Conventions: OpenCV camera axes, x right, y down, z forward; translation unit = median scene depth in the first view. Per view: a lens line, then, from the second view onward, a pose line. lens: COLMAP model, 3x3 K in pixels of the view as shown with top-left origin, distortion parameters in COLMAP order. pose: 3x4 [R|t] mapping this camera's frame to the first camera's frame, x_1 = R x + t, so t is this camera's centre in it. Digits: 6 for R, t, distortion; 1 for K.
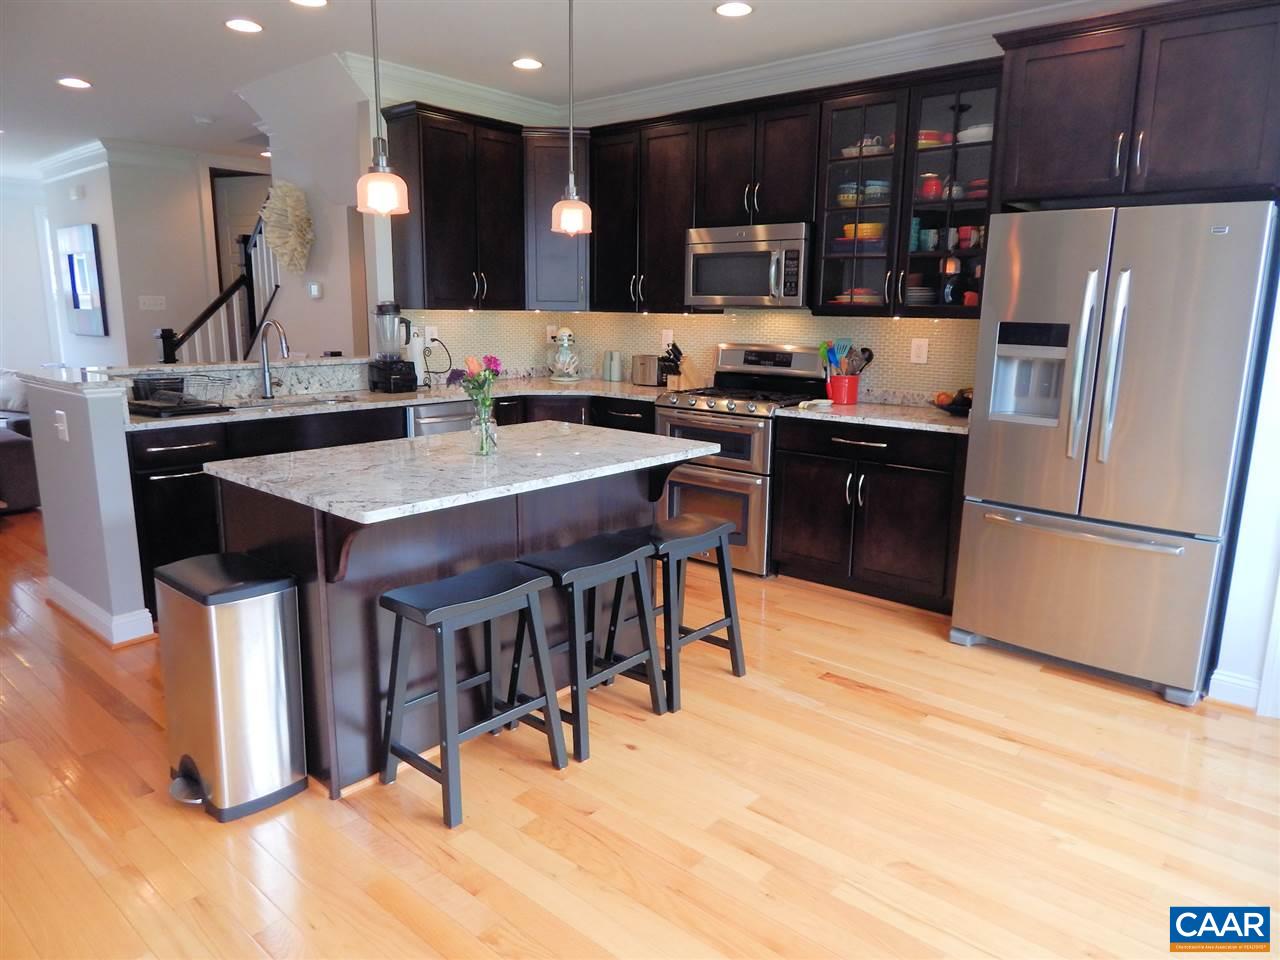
lens RADIAL K [[901.4, 0, 640.0], [0, 901.4, 480.0], [0, 0, 1]] dist [0.000771, -0.007285]
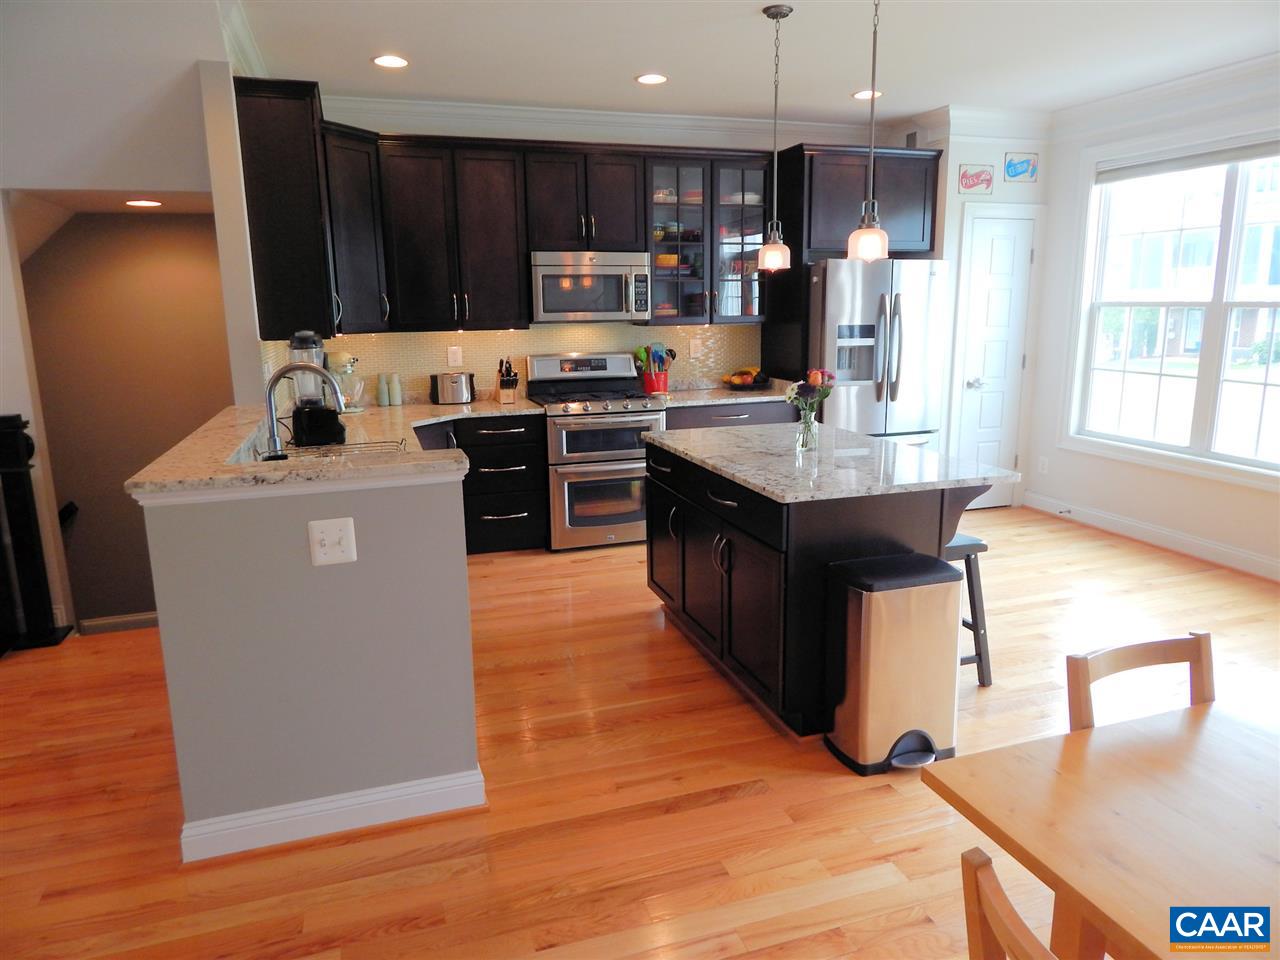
lens RADIAL K [[920.3, 0, 644.1], [0, 920.3, 470.1], [0, 0, 1]] dist [0.005601, -0.000722]
pose [[0.501084, -0.173147, 0.847900, -0.877553], [0.188811, 0.978050, 0.088142, -0.094769], [-0.844550, 0.115926, 0.522777, 0.337541]]
